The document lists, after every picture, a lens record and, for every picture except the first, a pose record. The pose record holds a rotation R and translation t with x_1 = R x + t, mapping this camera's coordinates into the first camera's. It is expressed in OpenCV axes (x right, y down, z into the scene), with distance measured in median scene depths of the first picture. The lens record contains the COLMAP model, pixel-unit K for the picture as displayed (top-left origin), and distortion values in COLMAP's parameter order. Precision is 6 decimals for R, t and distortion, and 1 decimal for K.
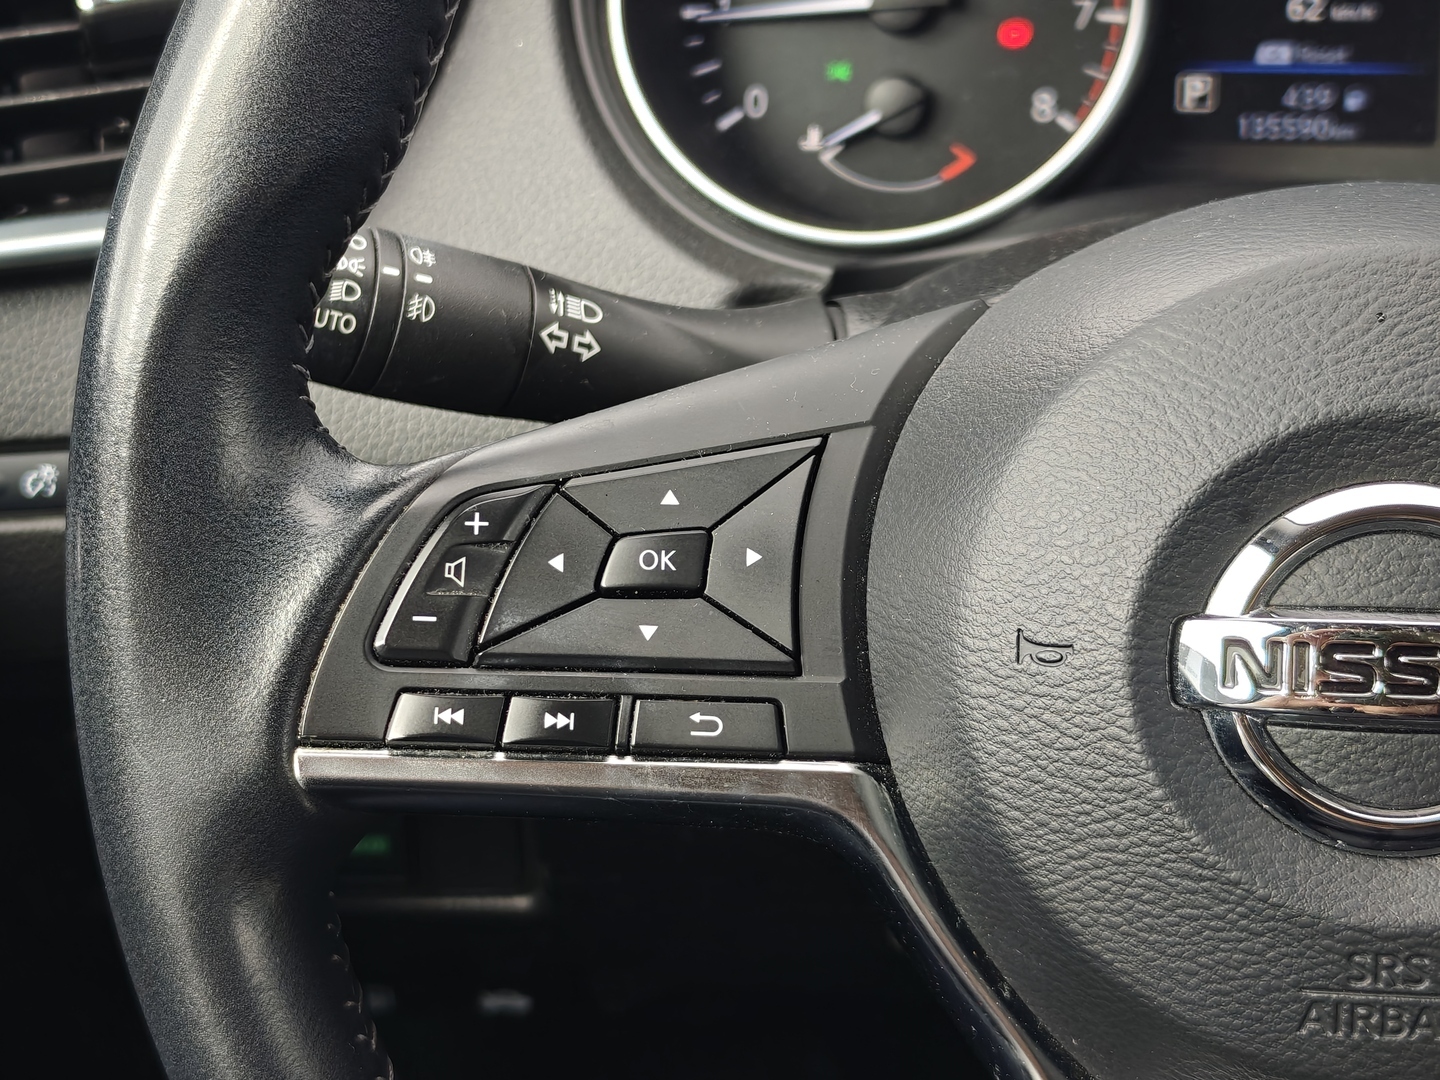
lens RADIAL K [[2721.7, 0, 718.0], [0, 2721.7, 539.4], [0, 0, 1]] dist [0.219540, 0.000000]
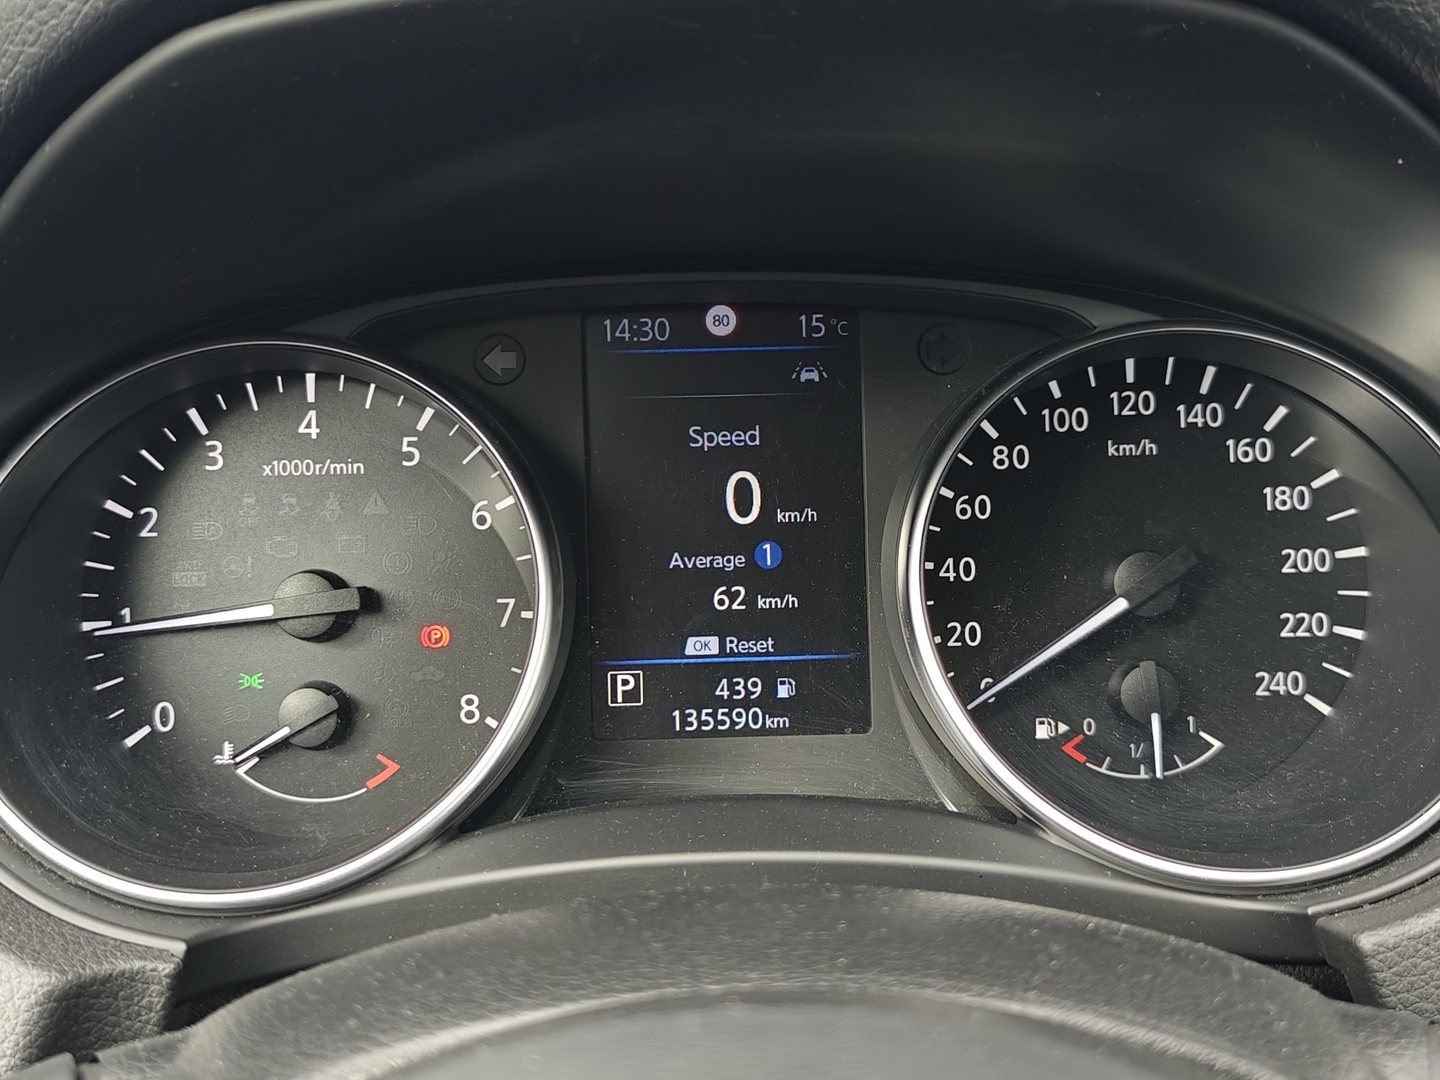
lens RADIAL K [[1849.4, 0, 719.2], [0, 1849.4, 540.1], [0, 0, 1]] dist [-0.034862, 0.000000]
pose [[0.968679, -0.031389, 0.246325, 0.047485], [0.088464, 0.970516, -0.224214, -0.064379], [-0.232025, 0.238982, 0.942895, 0.371161]]
